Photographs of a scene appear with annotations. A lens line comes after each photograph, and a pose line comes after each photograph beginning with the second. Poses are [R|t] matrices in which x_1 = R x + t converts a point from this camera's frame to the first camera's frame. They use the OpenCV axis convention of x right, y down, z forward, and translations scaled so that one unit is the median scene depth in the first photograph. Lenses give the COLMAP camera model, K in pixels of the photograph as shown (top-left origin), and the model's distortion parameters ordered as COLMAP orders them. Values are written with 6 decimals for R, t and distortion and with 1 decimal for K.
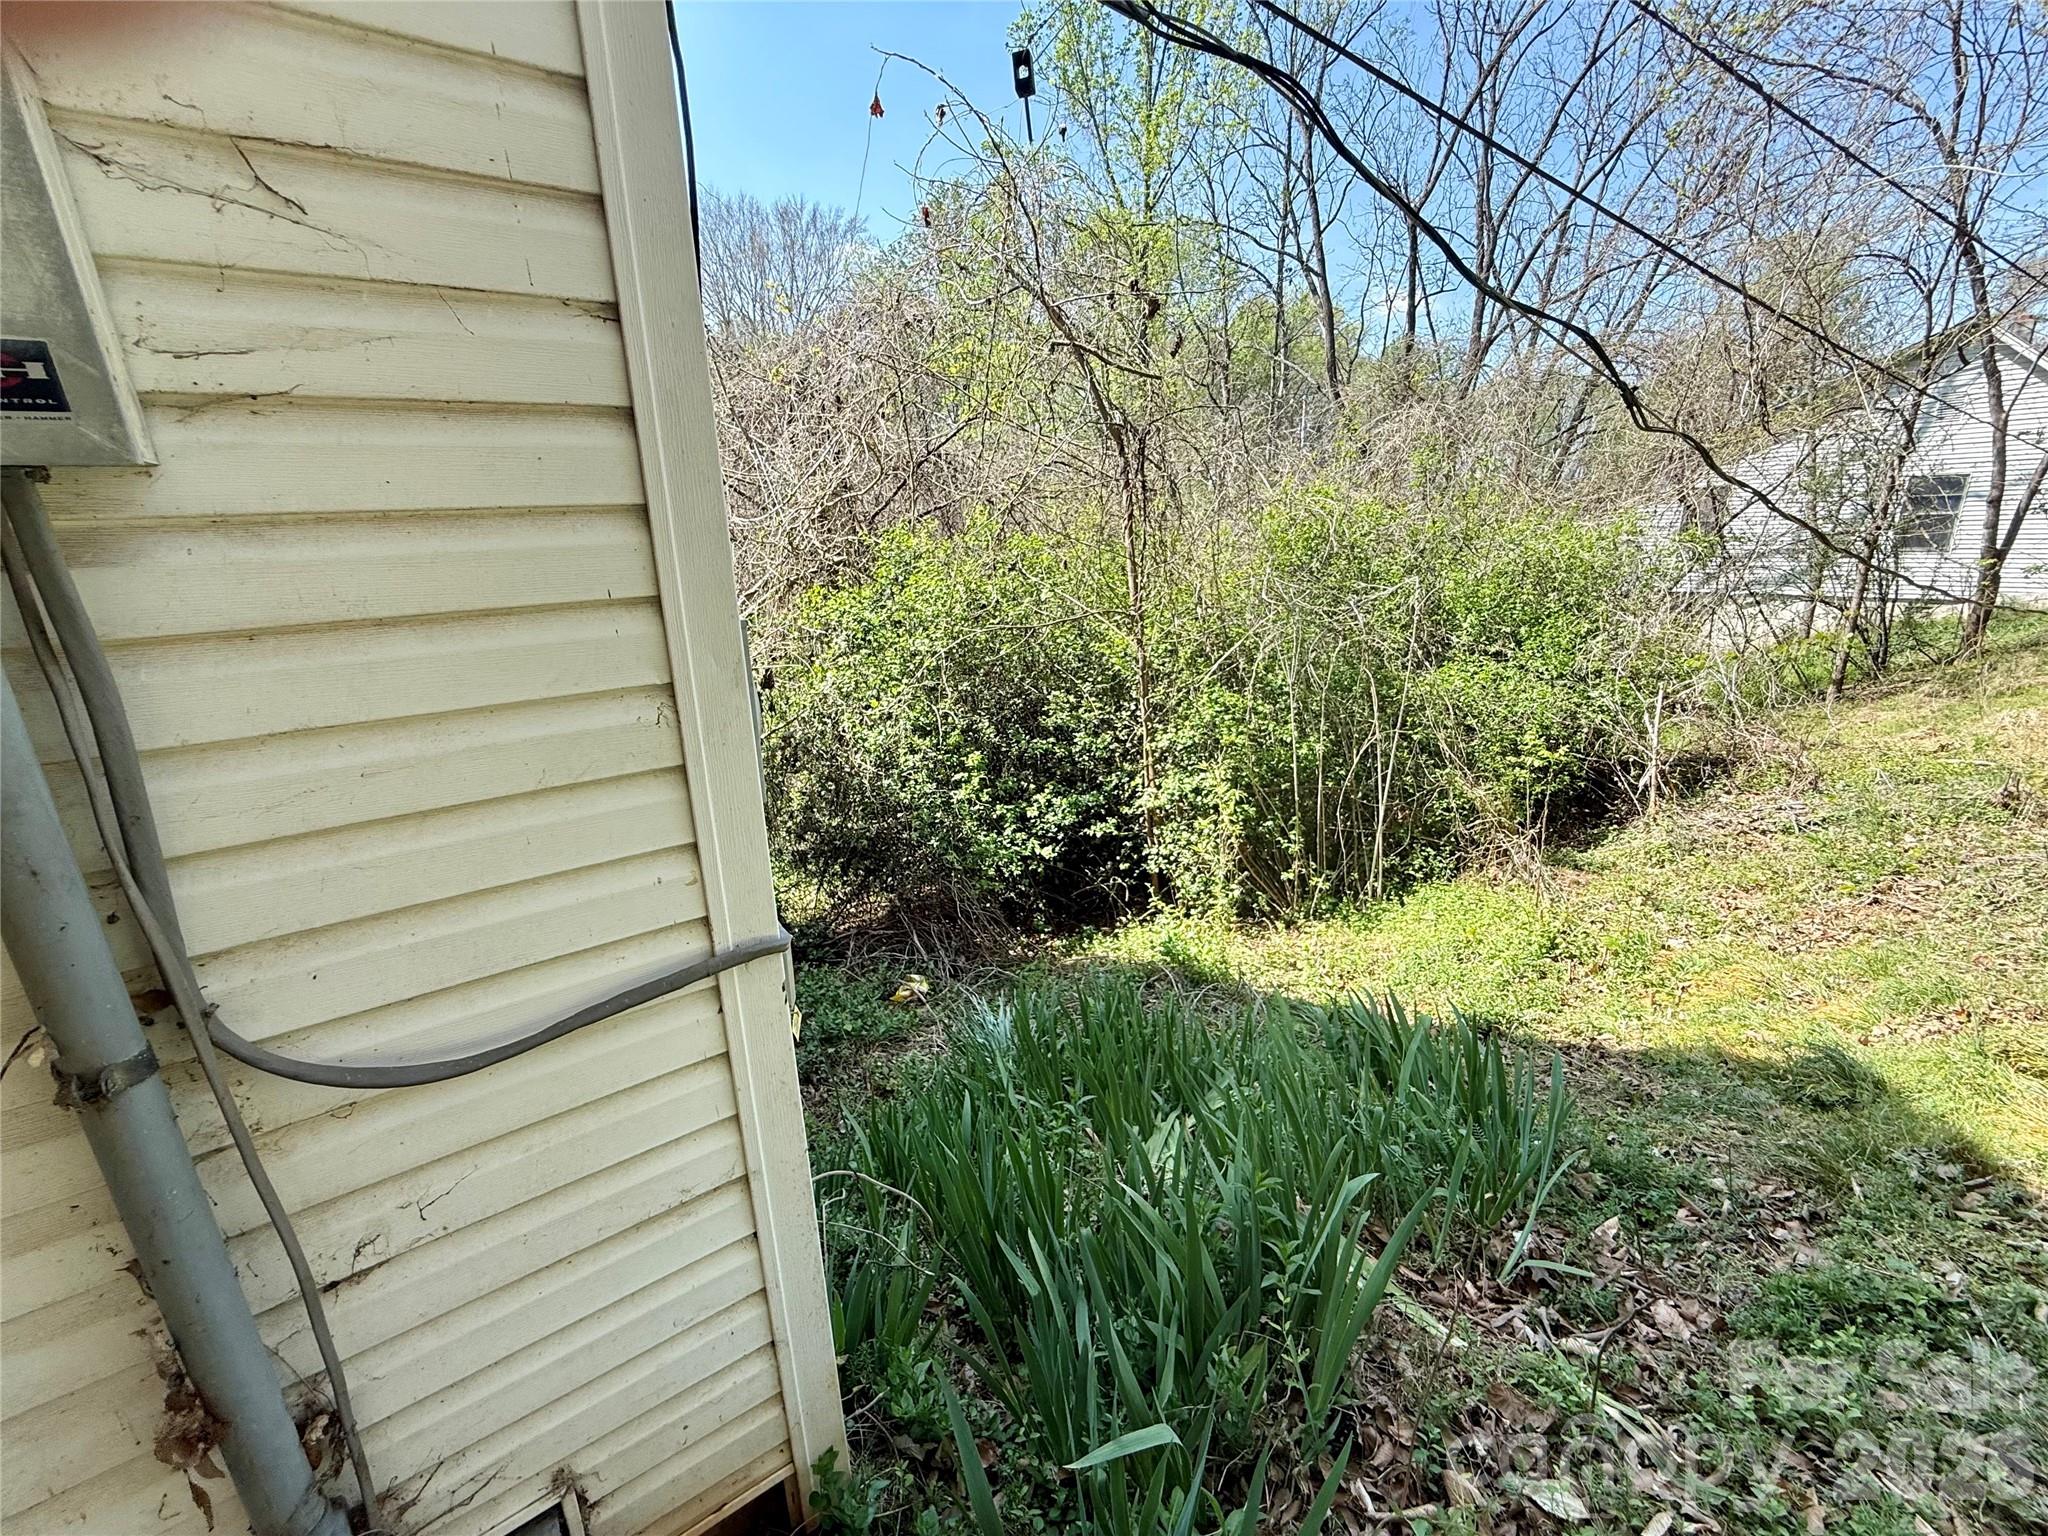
lens RADIAL K [[826.1, 0, 1027.6], [0, 826.1, 761.9], [0, 0, 1]] dist [0.012832, 0.000021]
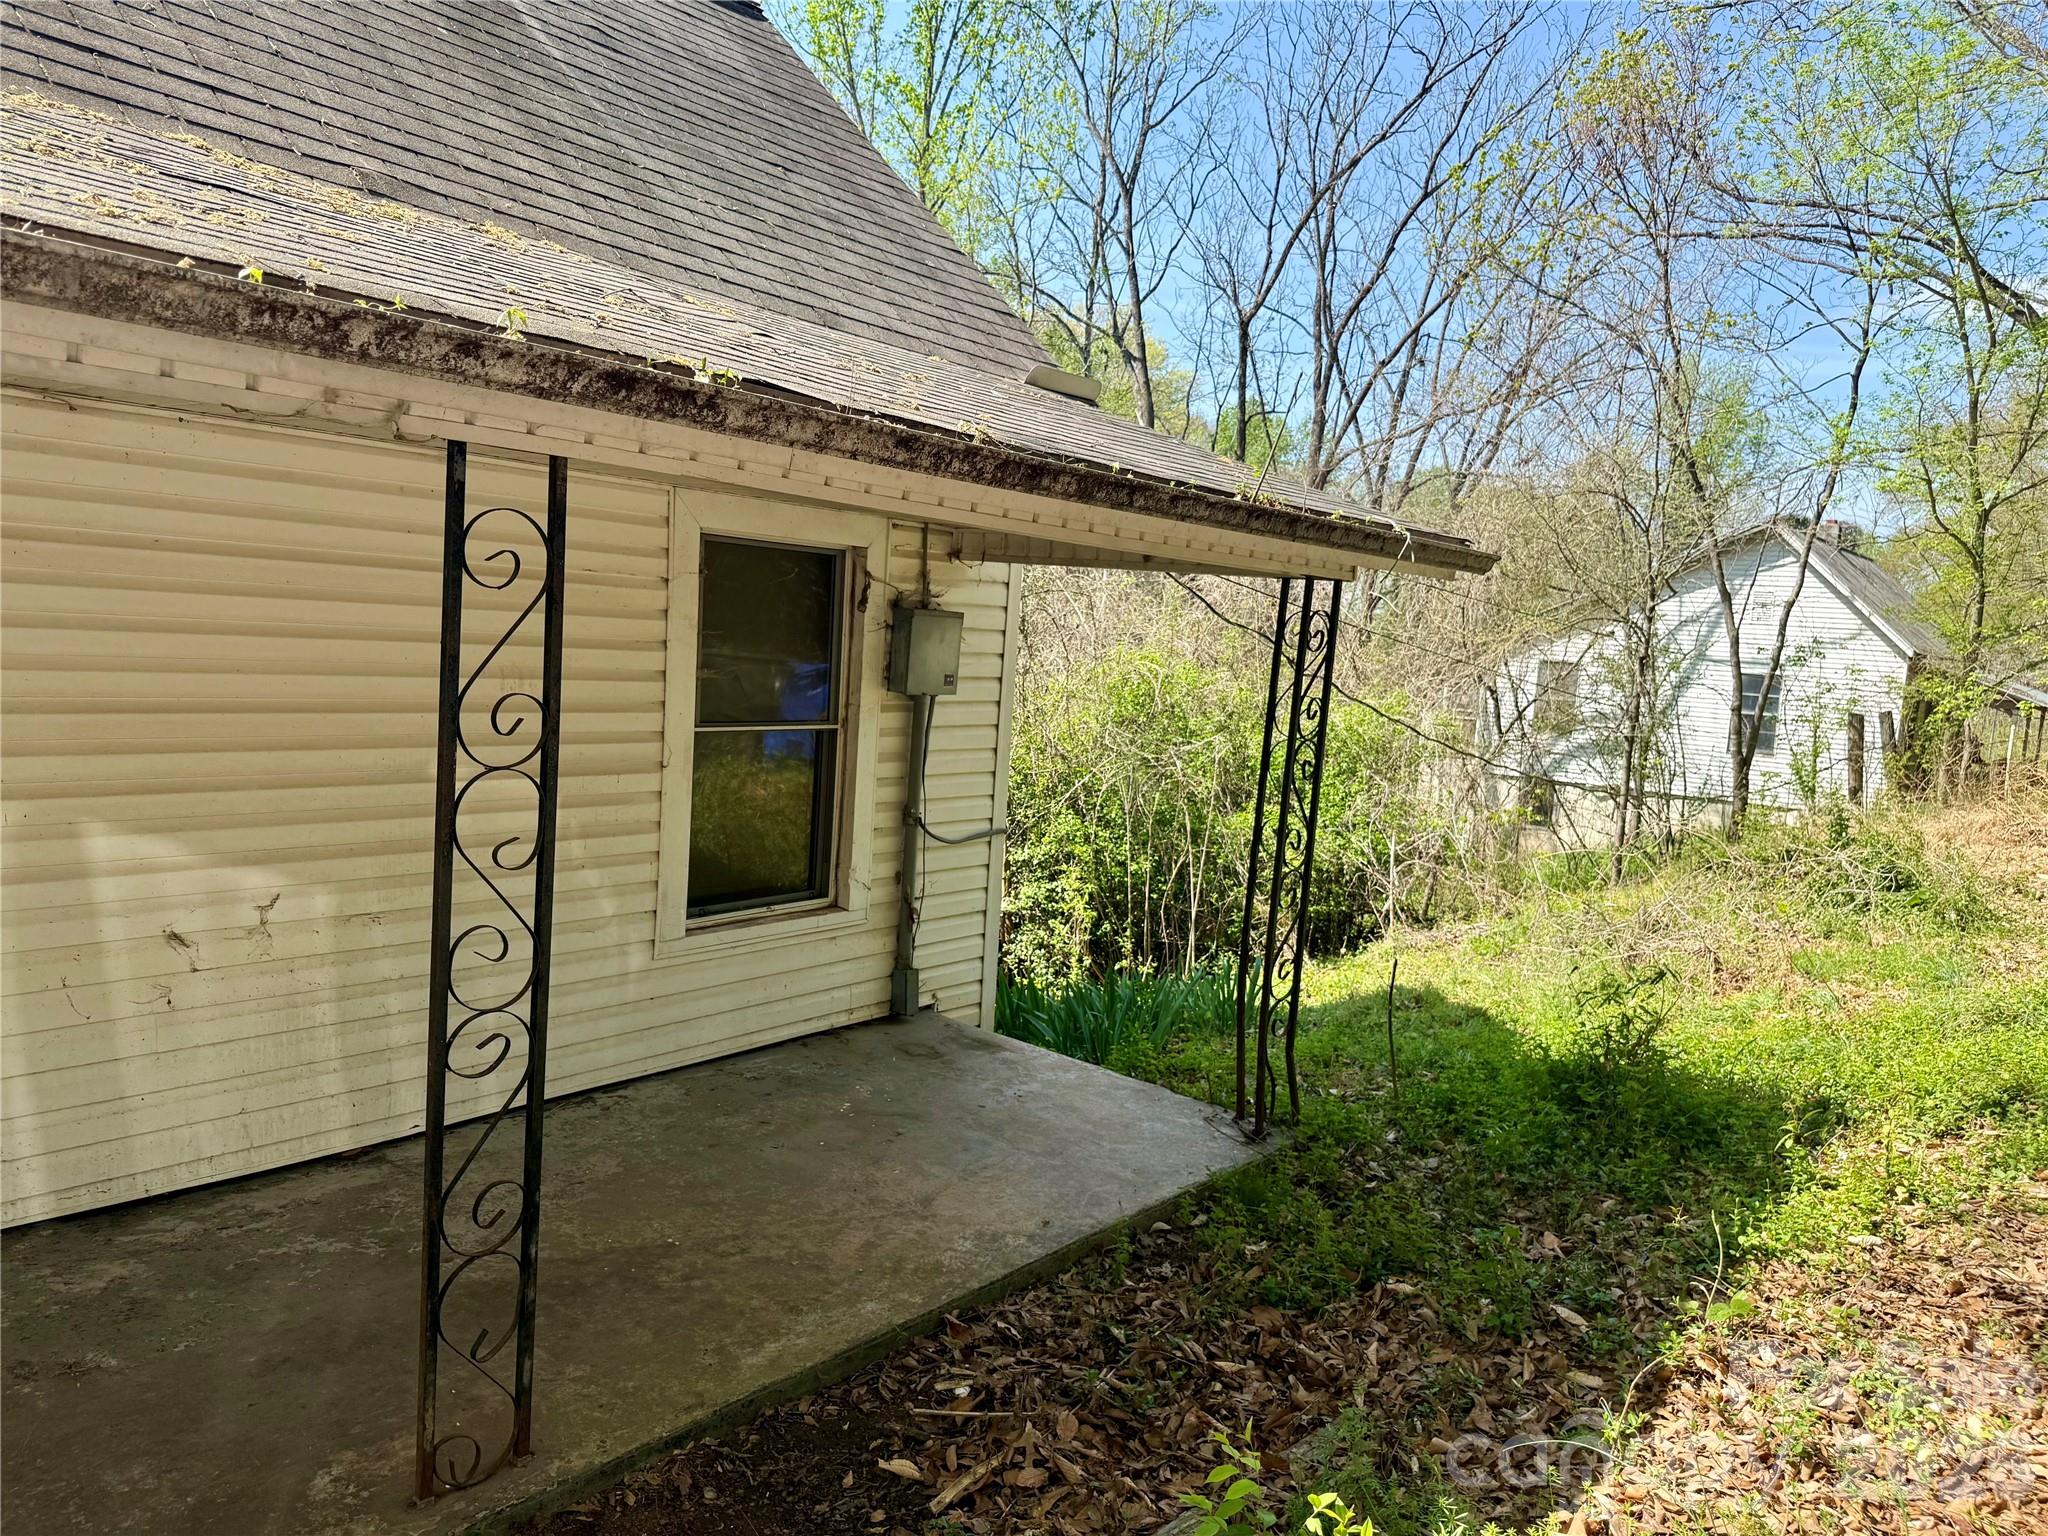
lens RADIAL K [[1447.2, 0, 1018.4], [0, 1447.2, 765.7], [0, 0, 1]] dist [0.126621, -0.176561]
pose [[0.963913, 0.071337, 0.256482, -0.378184], [-0.025562, 0.983778, -0.177557, 0.214040], [-0.264988, 0.164594, 0.950100, -0.978469]]
